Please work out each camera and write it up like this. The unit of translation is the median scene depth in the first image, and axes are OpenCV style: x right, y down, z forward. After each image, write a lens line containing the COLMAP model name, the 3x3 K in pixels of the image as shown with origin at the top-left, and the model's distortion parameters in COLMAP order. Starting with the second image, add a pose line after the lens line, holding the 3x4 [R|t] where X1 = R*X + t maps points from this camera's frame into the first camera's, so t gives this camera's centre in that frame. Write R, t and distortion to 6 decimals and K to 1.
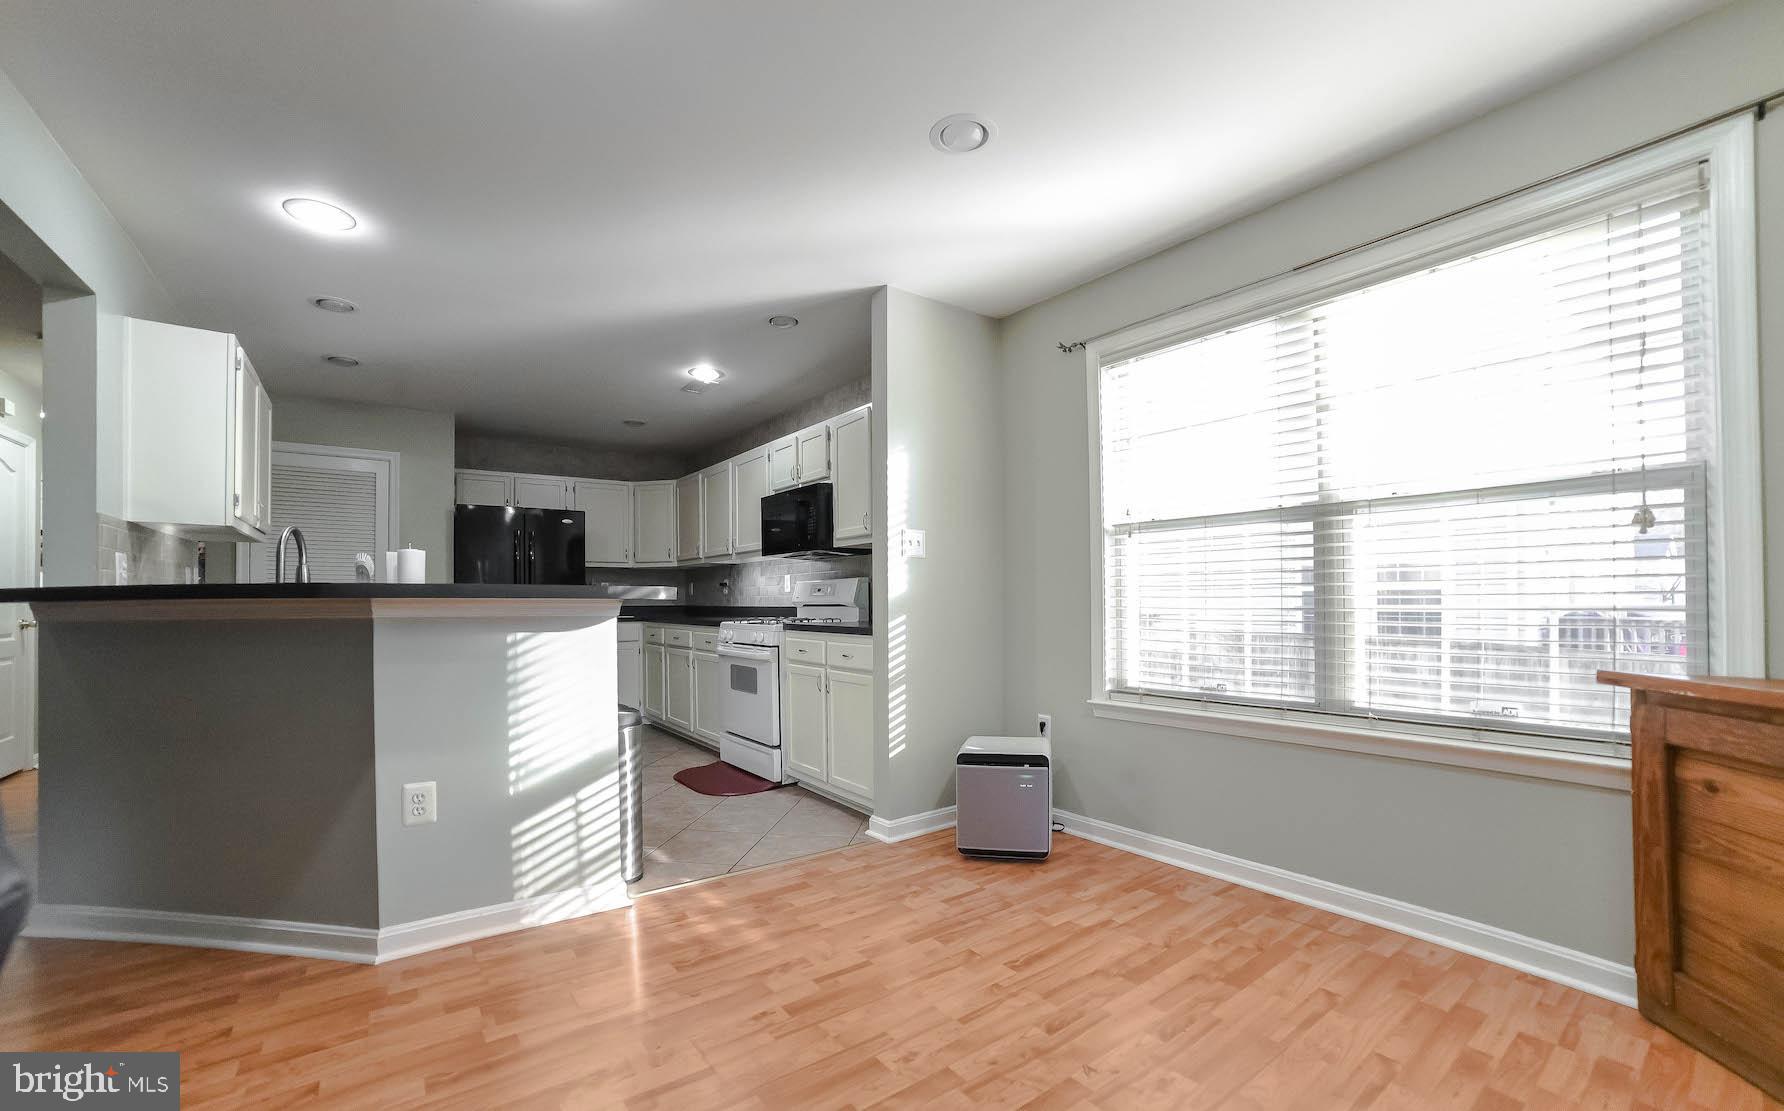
lens RADIAL K [[717.1, 0, 897.9], [0, 717.1, 595.1], [0, 0, 1]] dist [-0.041671, 0.003650]
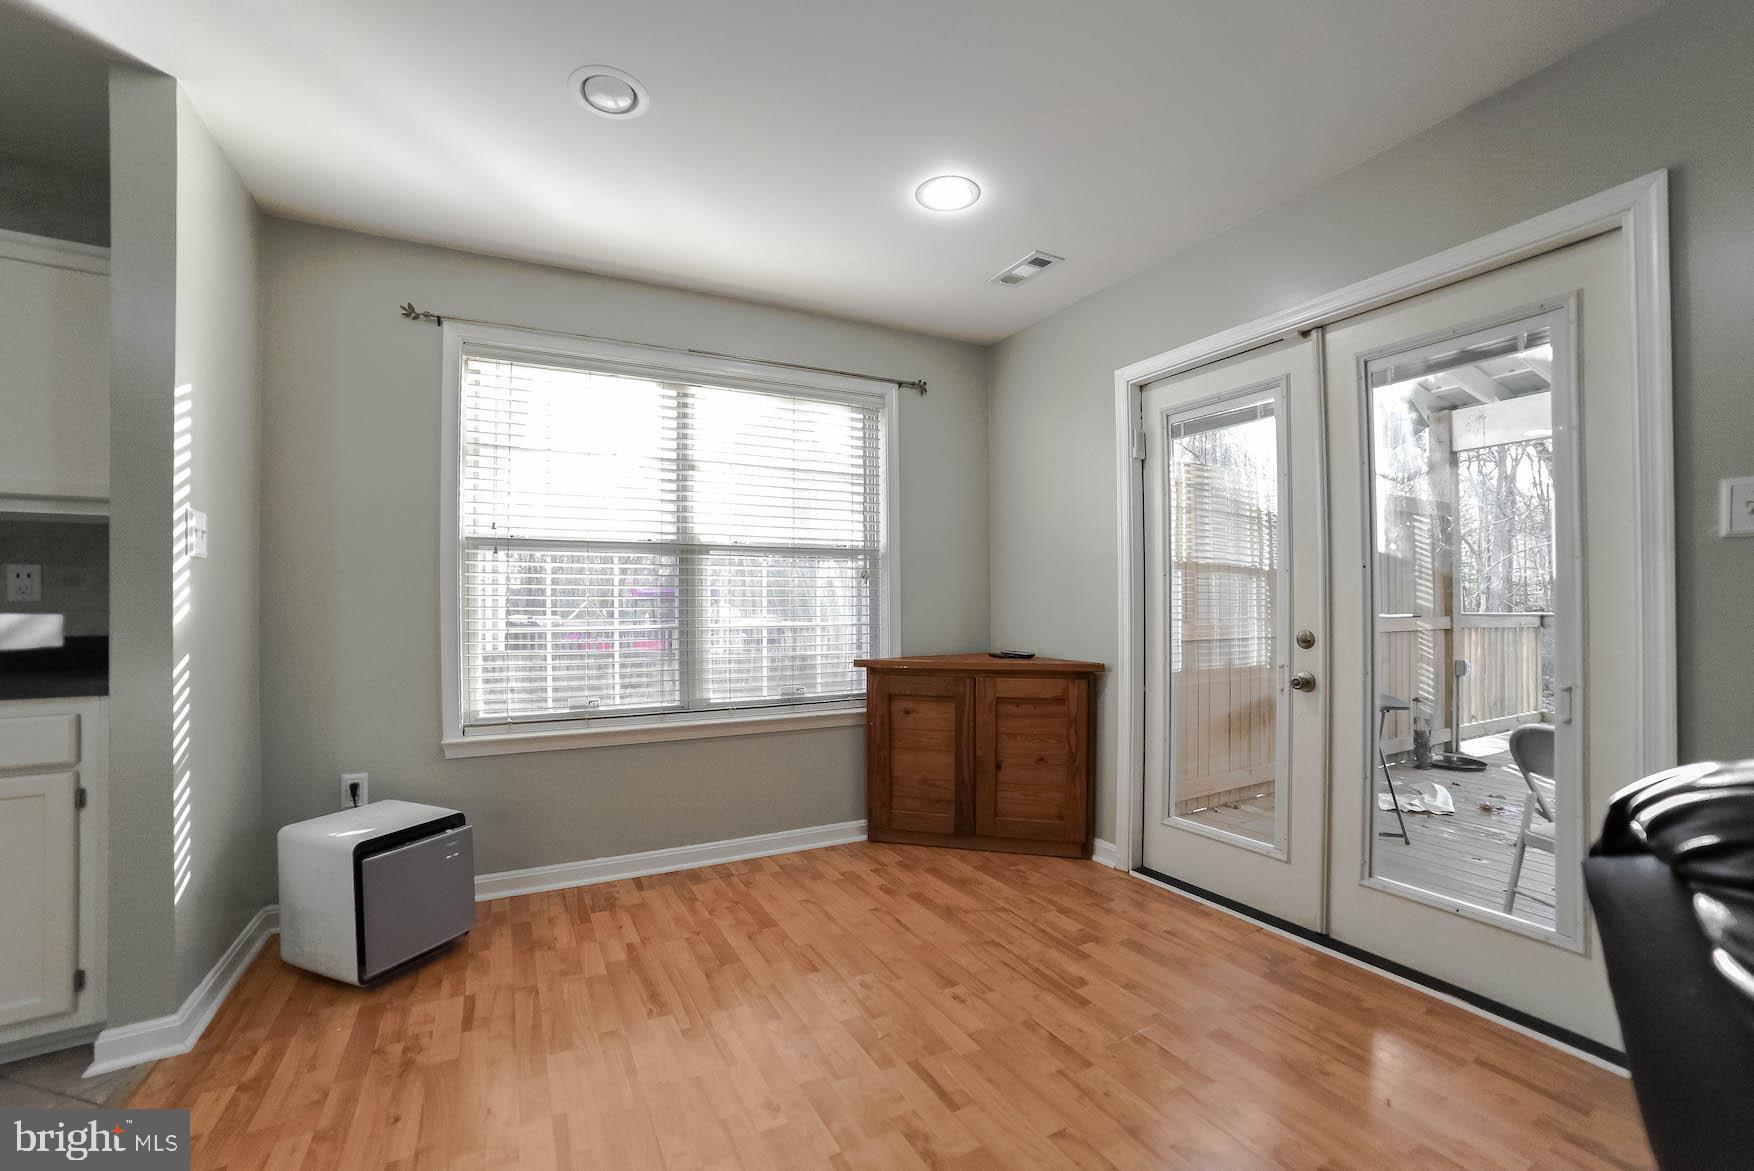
lens RADIAL K [[744.2, 0, 871.7], [0, 744.2, 599.8], [0, 0, 1]] dist [-0.022083, 0.002925]
pose [[0.168942, 0.005907, 0.985608, -0.567877], [-0.010654, 0.999935, -0.004167, -0.024061], [-0.985568, -0.009797, 0.168994, 0.404750]]
